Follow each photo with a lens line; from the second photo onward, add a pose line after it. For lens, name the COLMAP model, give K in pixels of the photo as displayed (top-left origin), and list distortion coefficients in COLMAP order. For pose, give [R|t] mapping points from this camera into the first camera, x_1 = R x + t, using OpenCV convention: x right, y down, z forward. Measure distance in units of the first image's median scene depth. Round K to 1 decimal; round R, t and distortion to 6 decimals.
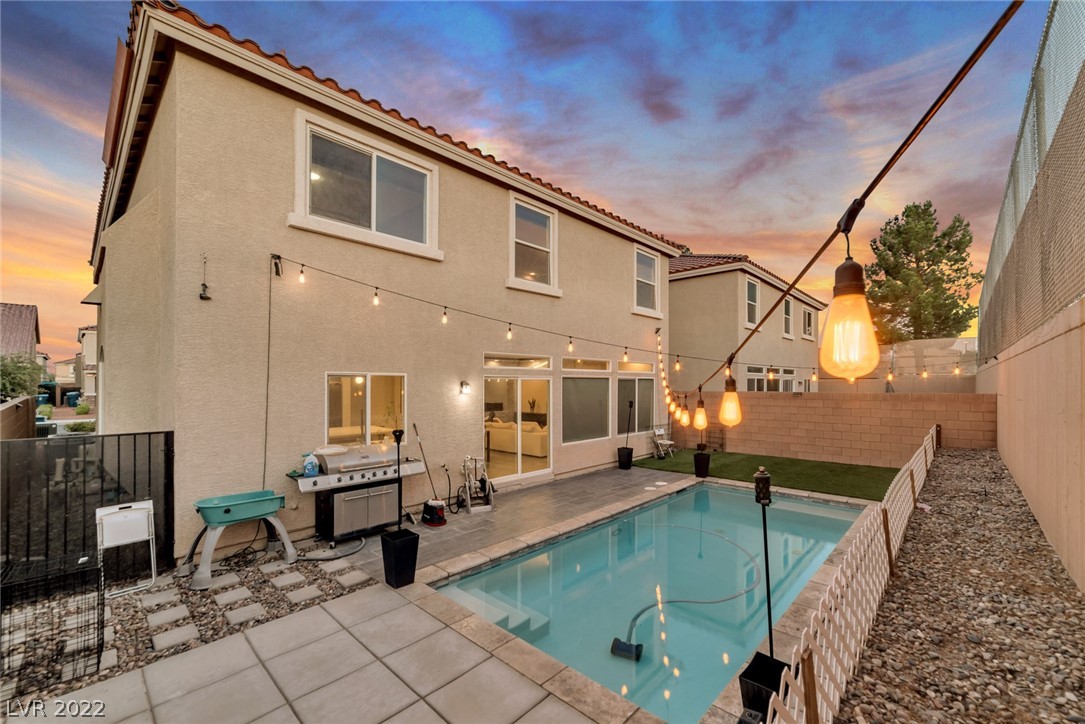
lens RADIAL K [[441.2, 0, 561.1], [0, 441.2, 385.8], [0, 0, 1]] dist [-0.011420, 0.000146]
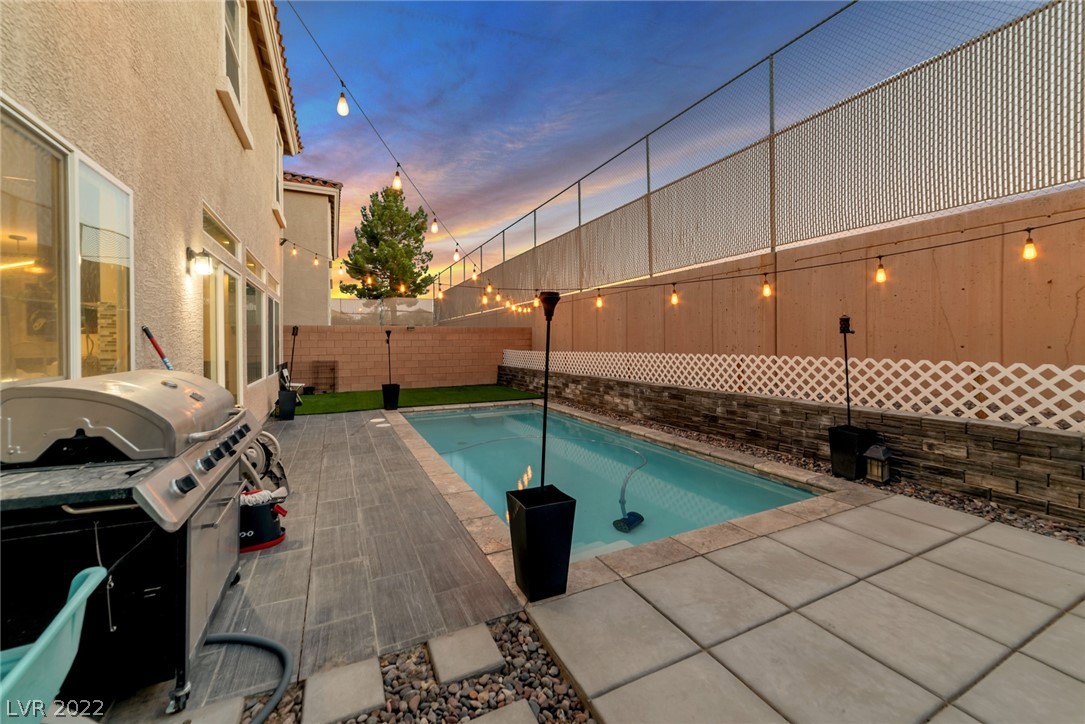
lens RADIAL K [[429.4, 0, 542.8], [0, 429.4, 349.9], [0, 0, 1]] dist [-0.013914, 0.000208]
pose [[0.372414, -0.017154, 0.927908, -0.396837], [0.010678, 0.999842, 0.014199, 0.075707], [-0.928005, 0.004621, 0.372538, 0.384346]]
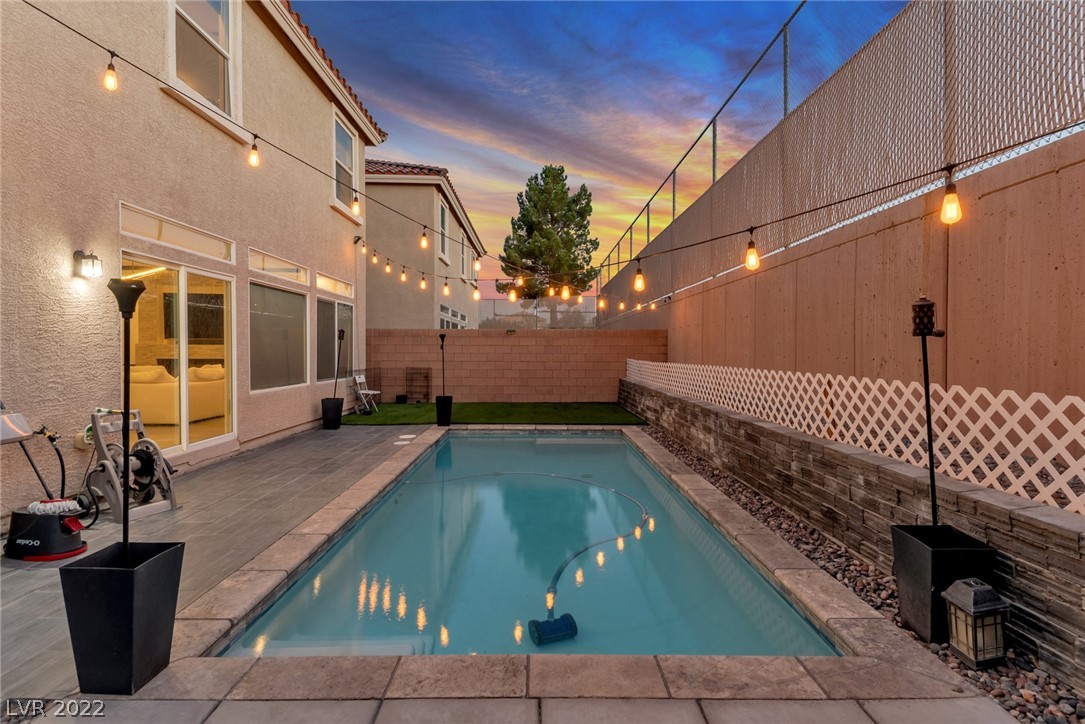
lens RADIAL K [[523.3, 0, 539.5], [0, 523.3, 361.7], [0, 0, 1]] dist [0.069728, -0.048670]
pose [[0.734890, -0.012247, 0.678076, -0.198431], [-0.000822, 0.999820, 0.018949, 0.075975], [-0.678186, -0.014483, 0.734747, 0.195067]]
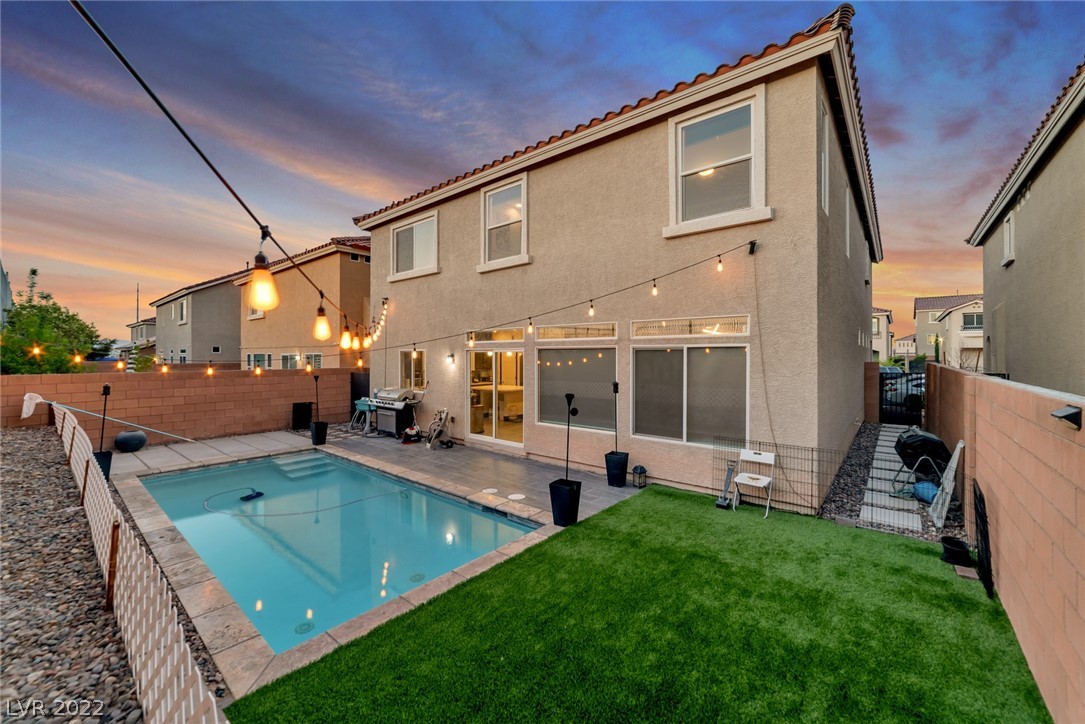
lens RADIAL K [[429.4, 0, 542.8], [0, 429.4, 349.9], [0, 0, 1]] dist [-0.013914, 0.000208]
pose [[0.041777, -0.008204, -0.999093, 0.881201], [-0.002002, 0.999964, -0.008294, -0.009168], [0.999125, 0.002347, 0.041759, 0.967681]]
